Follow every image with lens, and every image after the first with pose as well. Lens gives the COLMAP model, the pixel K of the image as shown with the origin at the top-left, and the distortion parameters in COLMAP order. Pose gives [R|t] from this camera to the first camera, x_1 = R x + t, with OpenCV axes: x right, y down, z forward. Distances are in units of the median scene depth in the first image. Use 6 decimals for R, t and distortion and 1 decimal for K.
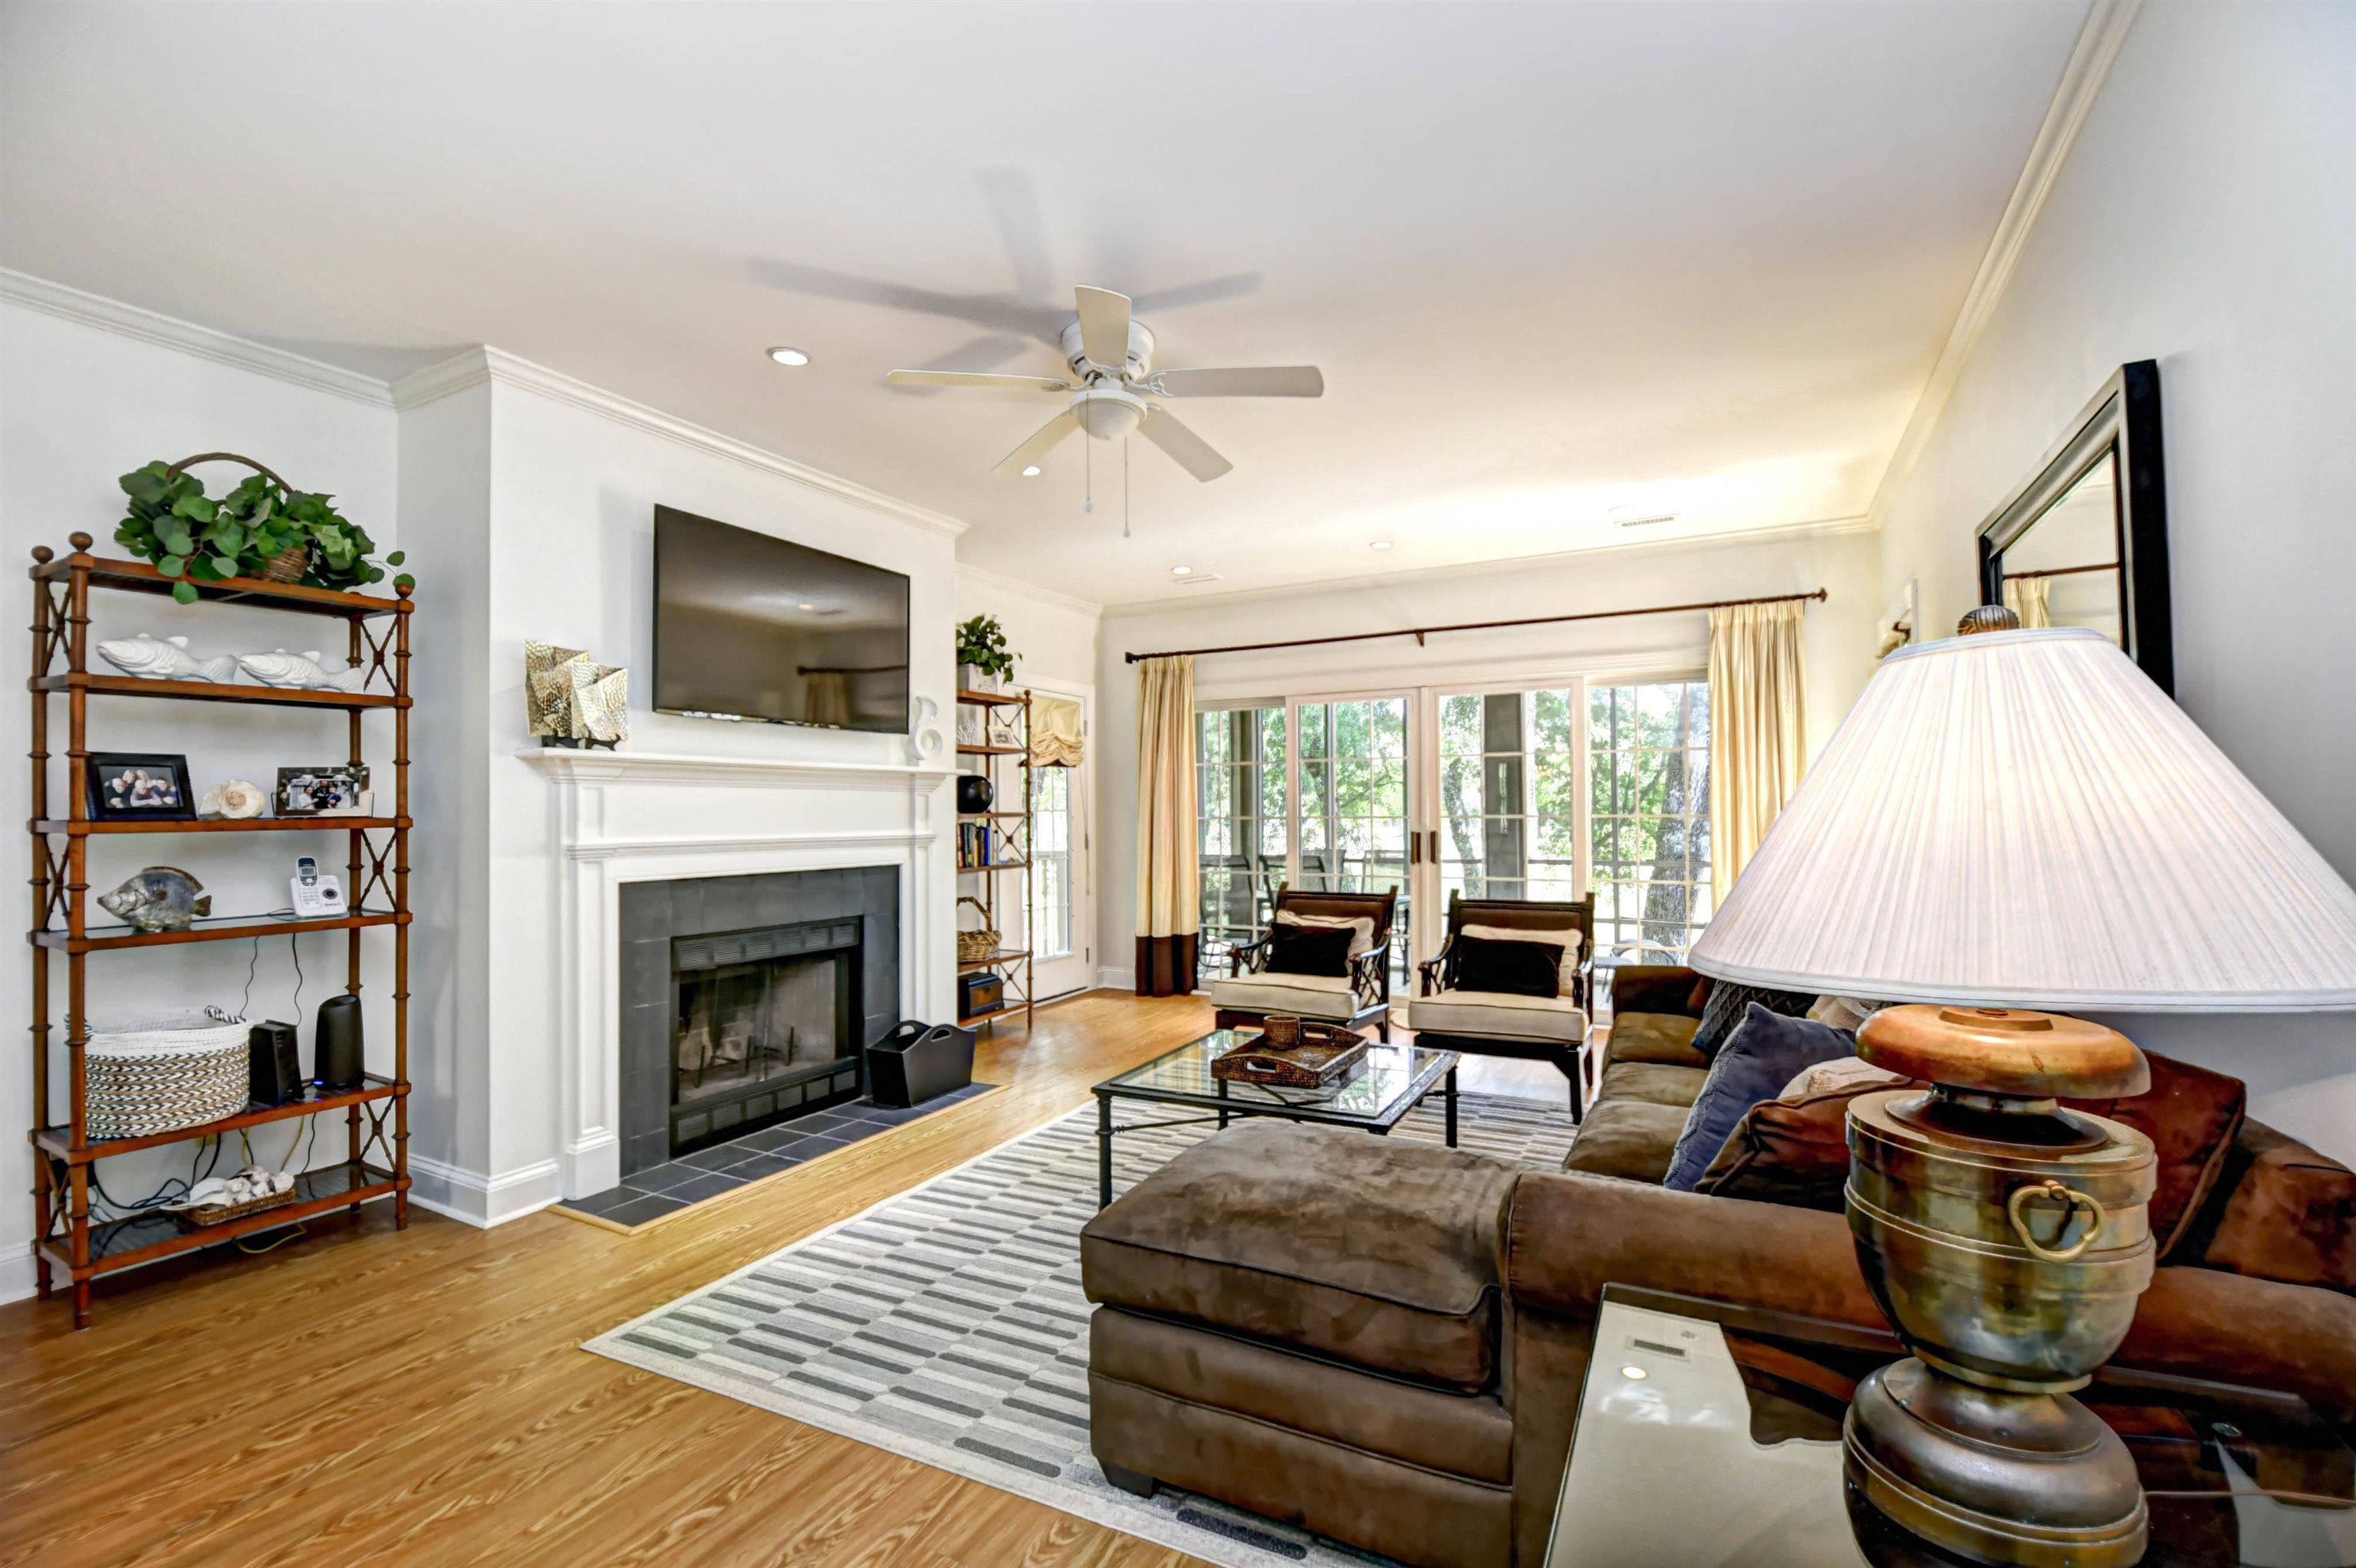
lens RADIAL K [[1044.2, 0, 1200.2], [0, 1044.2, 788.1], [0, 0, 1]] dist [0.005195, -0.000097]
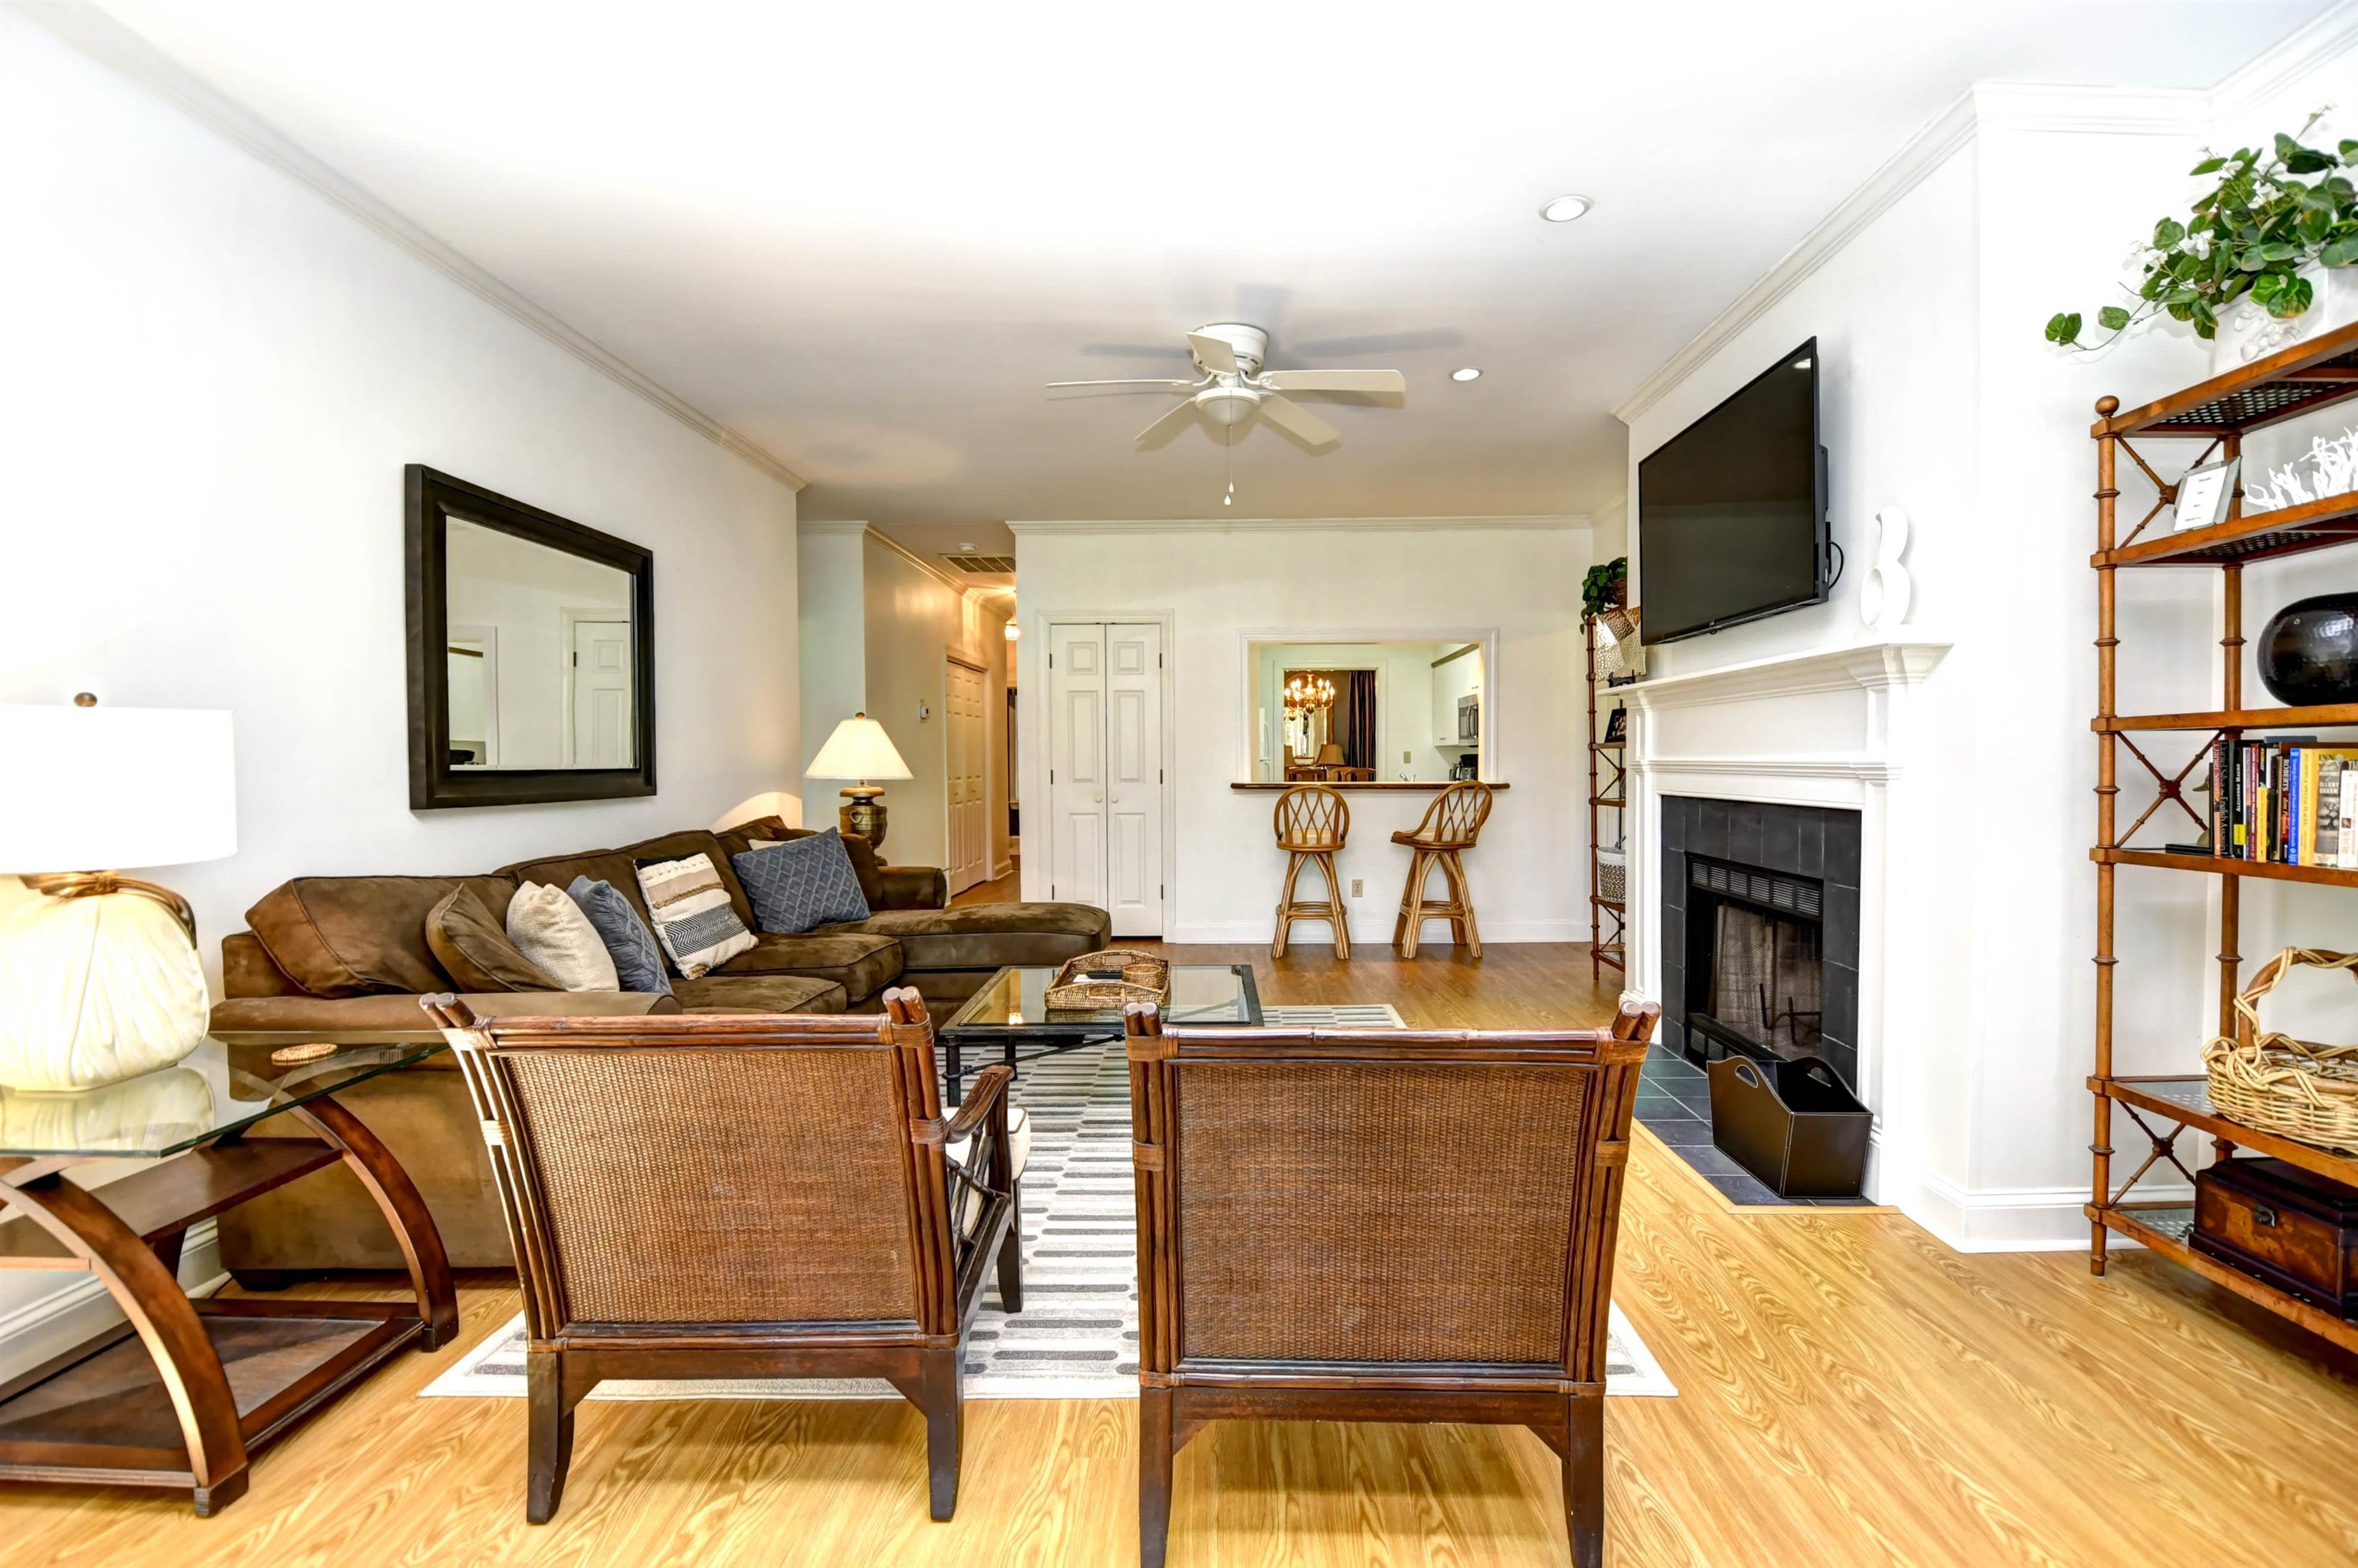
lens RADIAL K [[1045.2, 0, 1201.2], [0, 1045.2, 788.2], [0, 0, 1]] dist [0.005195, -0.000097]
pose [[-0.899671, 0.023394, -0.435942, 0.391533], [0.021624, 0.999725, 0.009022, 0.057834], [0.436034, -0.001309, -0.899929, 1.718510]]
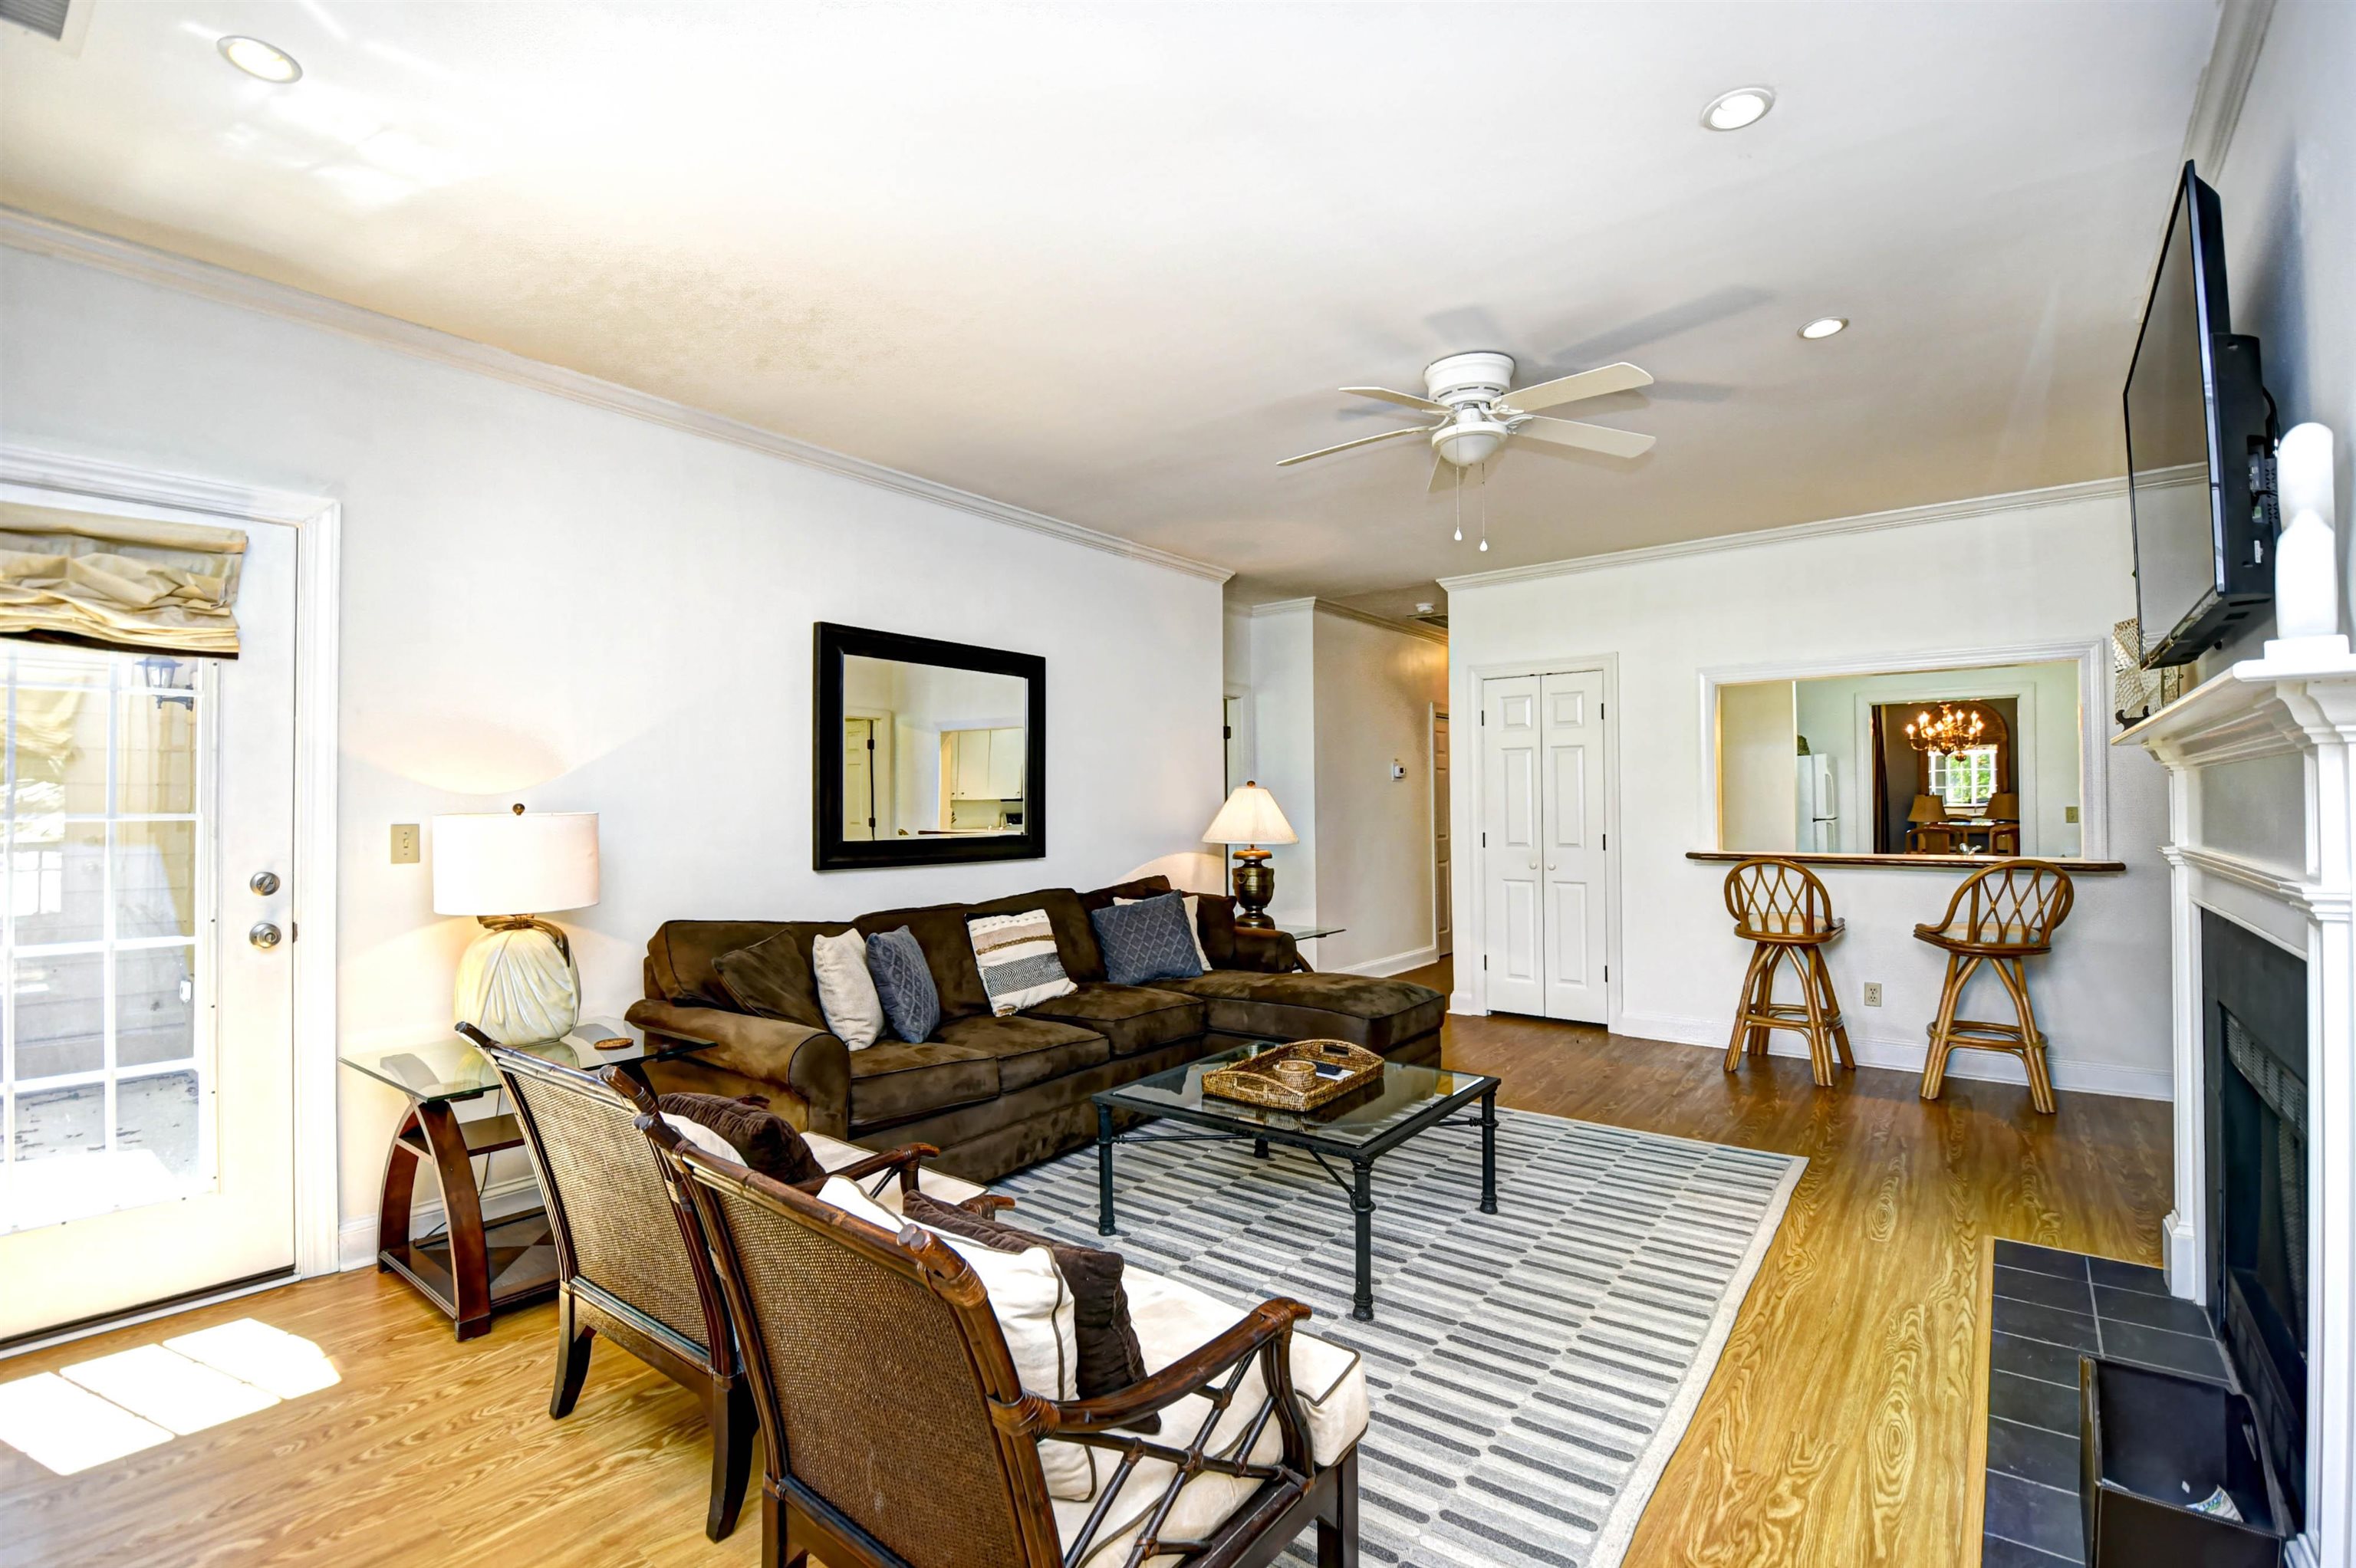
lens RADIAL K [[1028.0, 0, 1186.9], [0, 1028.0, 784.7], [0, 0, 1]] dist [0.017946, -0.022679]
pose [[-0.981601, 0.017432, 0.190147, 0.000950], [0.008832, 0.998903, -0.045984, 0.032693], [-0.190740, -0.043459, -0.980678, 1.729015]]
